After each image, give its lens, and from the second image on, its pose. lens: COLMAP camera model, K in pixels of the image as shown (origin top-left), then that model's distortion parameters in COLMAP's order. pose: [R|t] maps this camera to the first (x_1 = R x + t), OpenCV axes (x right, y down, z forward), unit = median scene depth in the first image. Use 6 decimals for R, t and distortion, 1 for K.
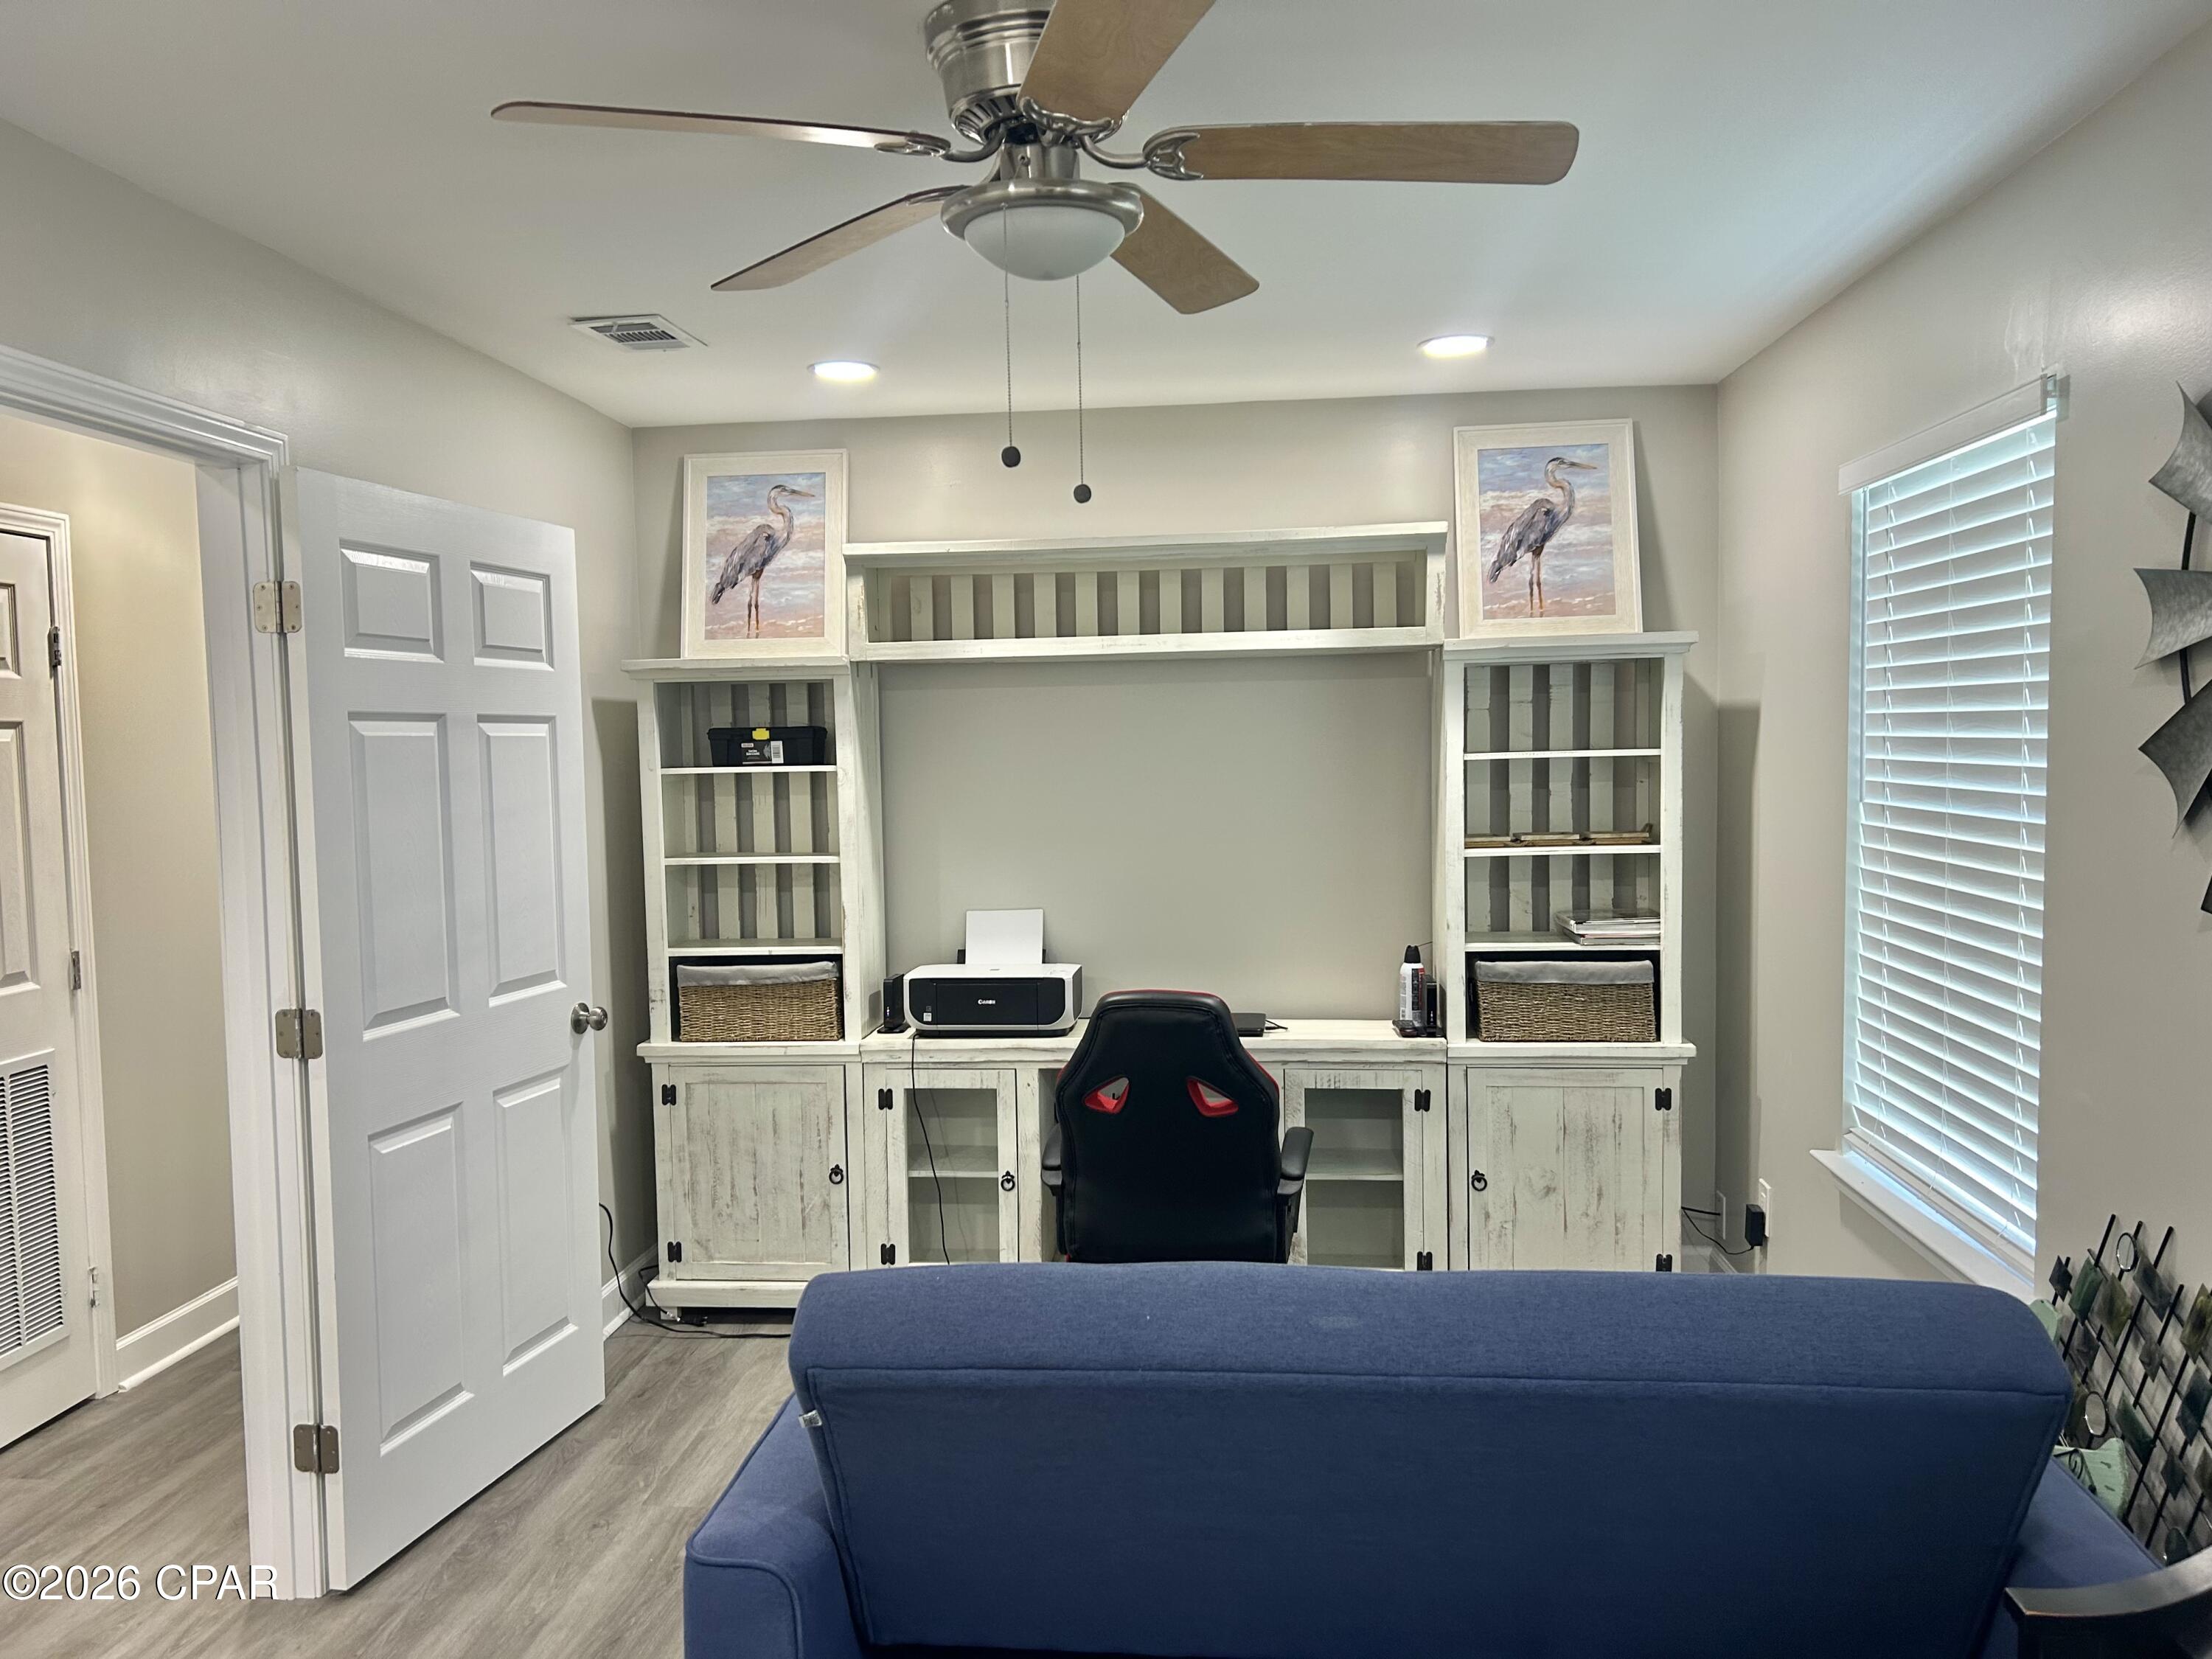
lens RADIAL K [[1663.6, 0, 1094.6], [0, 1663.6, 829.1], [0, 0, 1]] dist [0.090566, -0.155408]
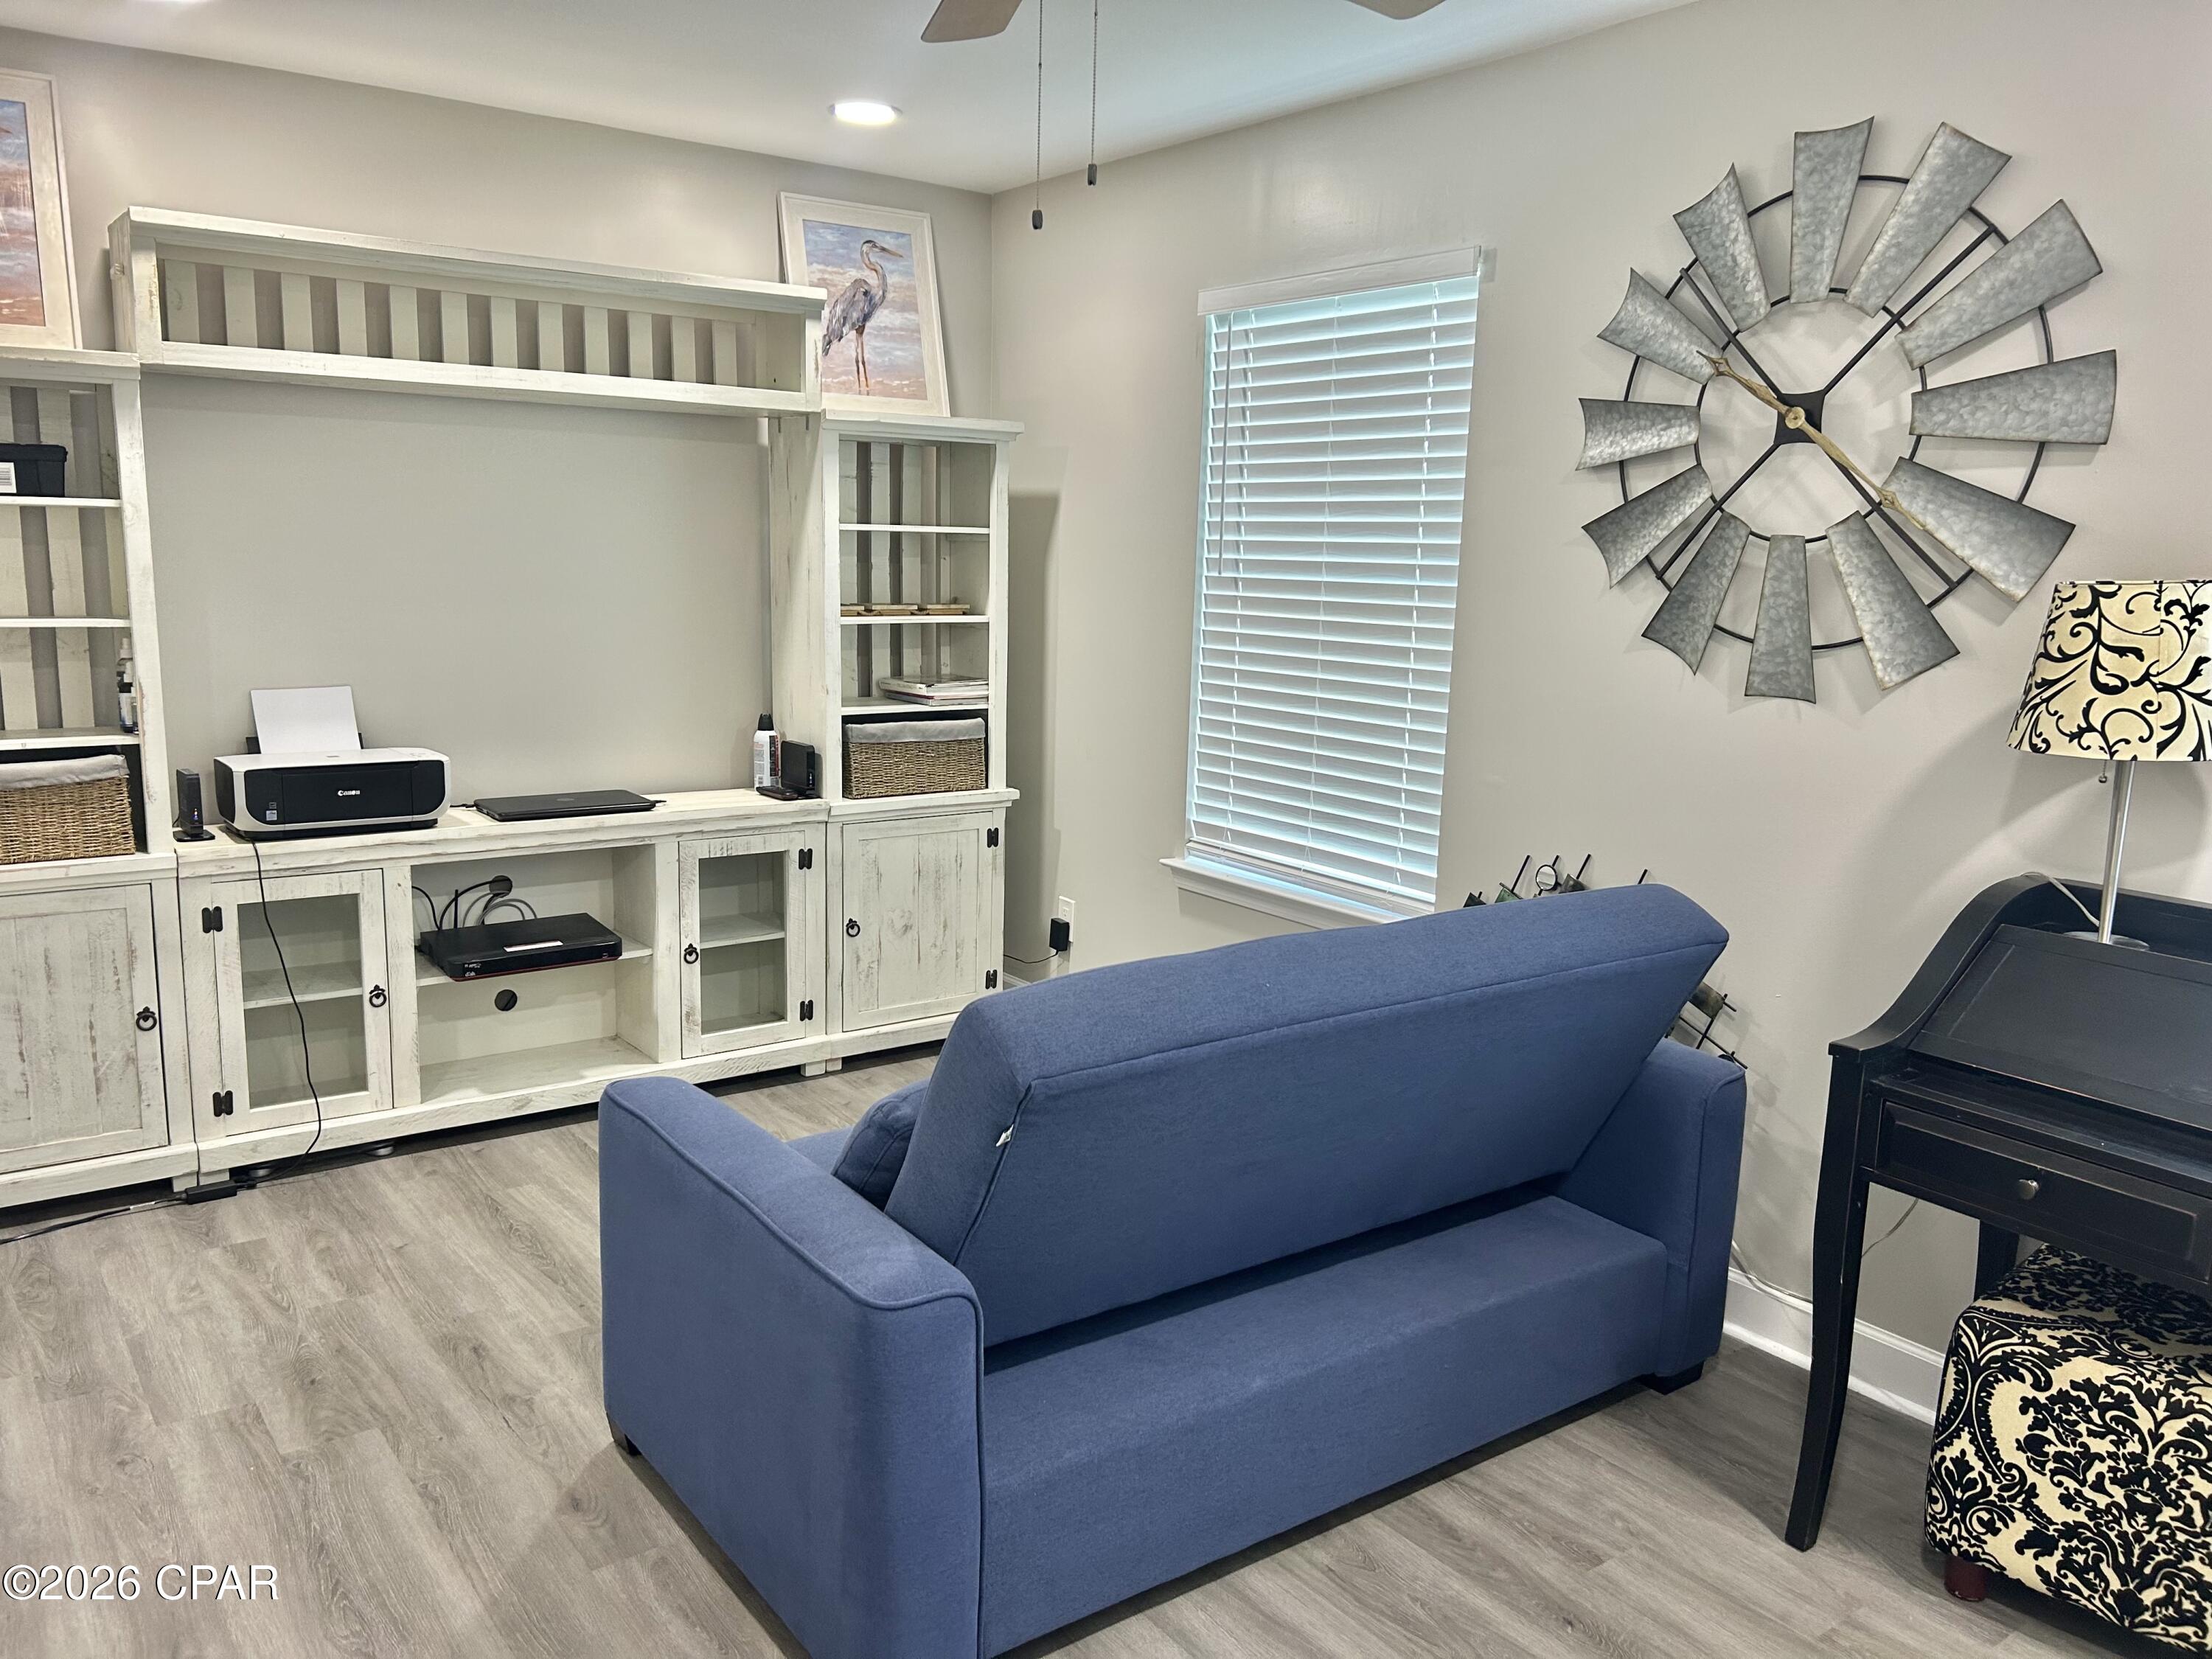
lens RADIAL K [[1653.8, 0, 1101.1], [0, 1653.8, 843.4], [0, 0, 1]] dist [0.050193, -0.069542]
pose [[0.737580, -0.081885, 0.670277, -0.359045], [-0.000380, 0.992570, 0.121677, 0.026294], [-0.675260, -0.090001, 0.732068, 0.117385]]
